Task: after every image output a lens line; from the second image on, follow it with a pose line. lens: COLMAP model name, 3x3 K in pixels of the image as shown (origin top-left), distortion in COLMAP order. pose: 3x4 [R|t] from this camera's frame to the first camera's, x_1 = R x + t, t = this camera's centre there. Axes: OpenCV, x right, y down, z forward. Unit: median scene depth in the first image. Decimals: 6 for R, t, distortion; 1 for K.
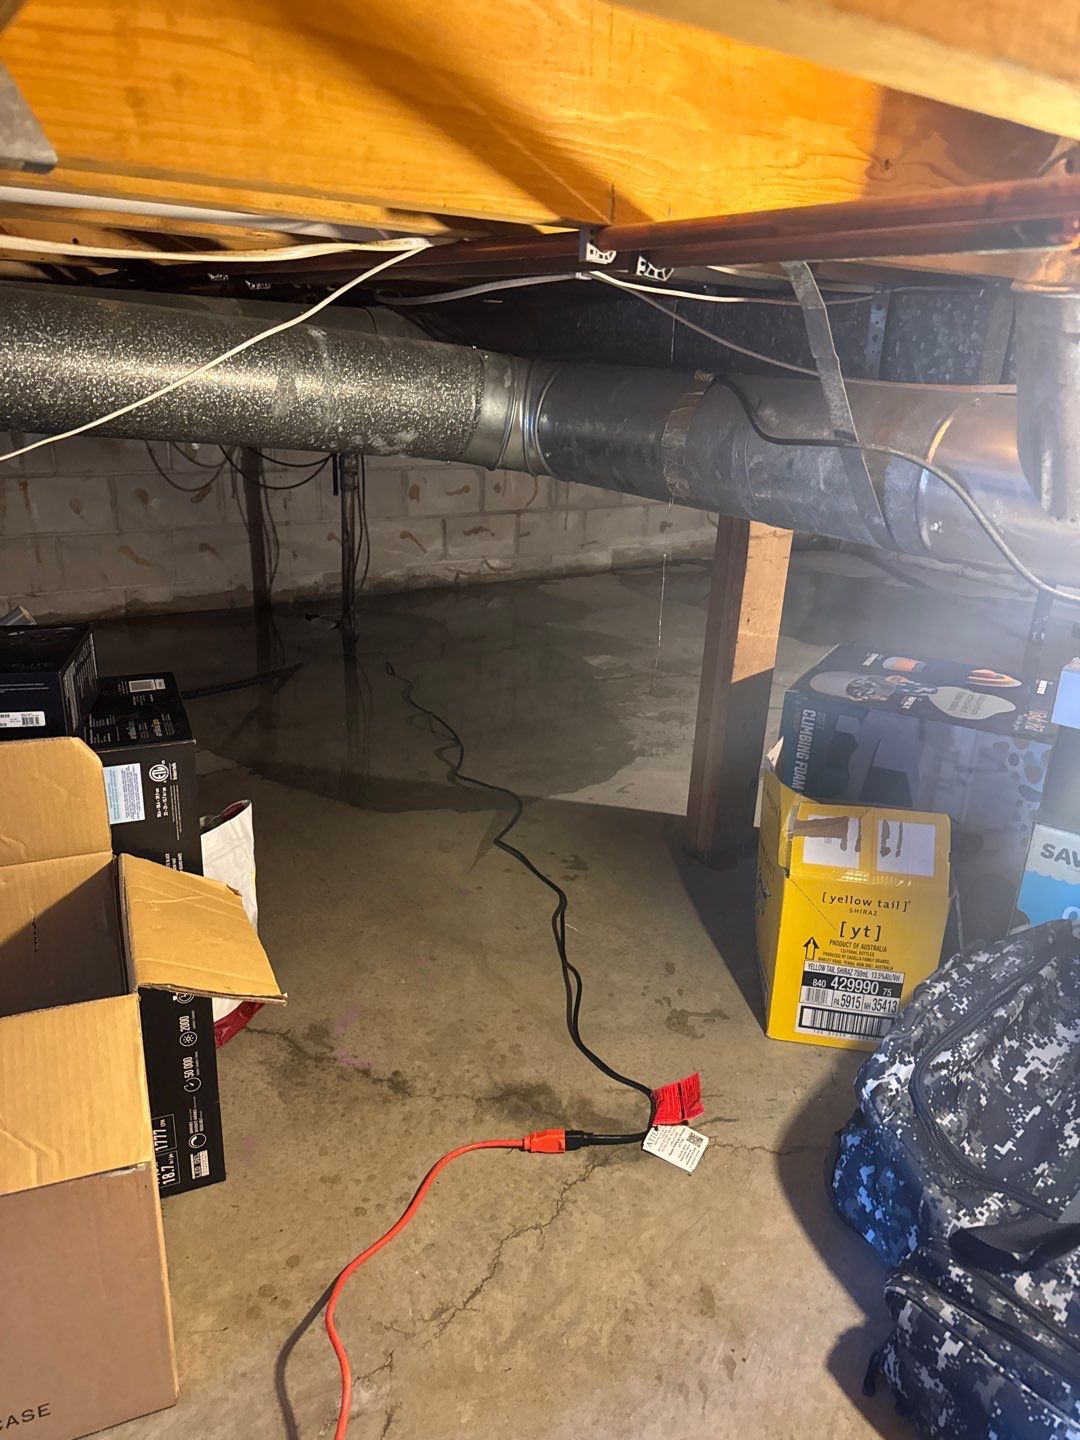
lens RADIAL K [[976.9, 0, 534.2], [0, 976.9, 715.8], [0, 0, 1]] dist [0.088439, -0.094894]
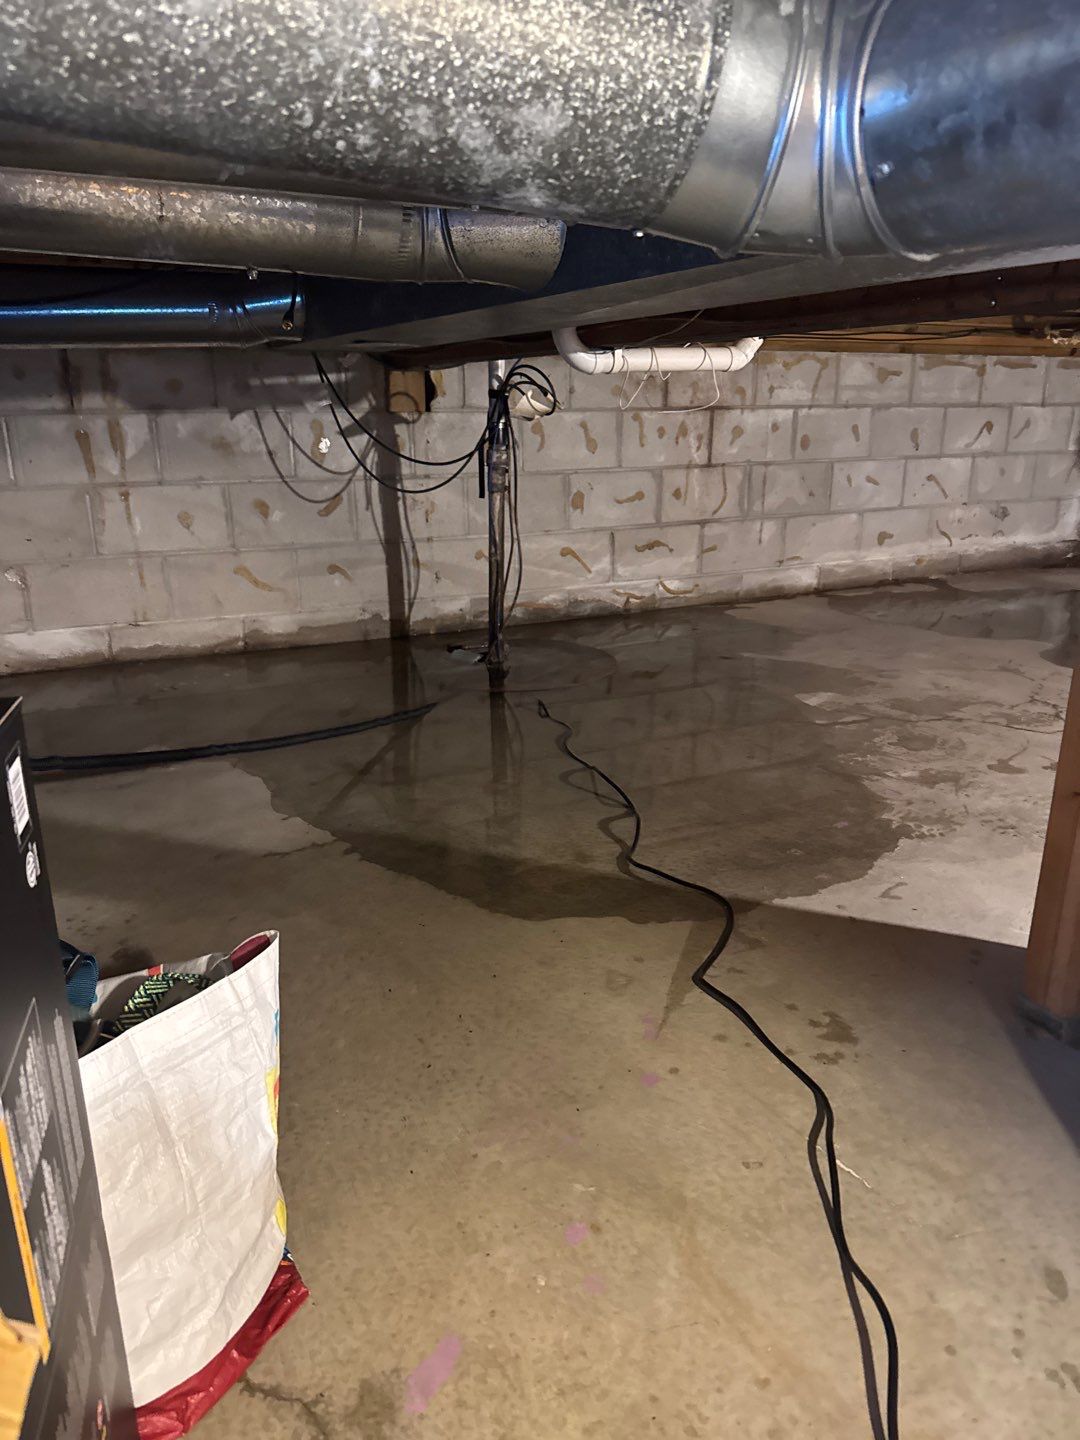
lens RADIAL K [[976.9, 0, 534.2], [0, 976.9, 715.8], [0, 0, 1]] dist [0.088439, -0.094894]
pose [[0.986032, 0.002424, -0.166539, -0.036699], [-0.010248, 0.998883, -0.046138, -0.010431], [0.166241, 0.047200, 0.984955, 0.347151]]
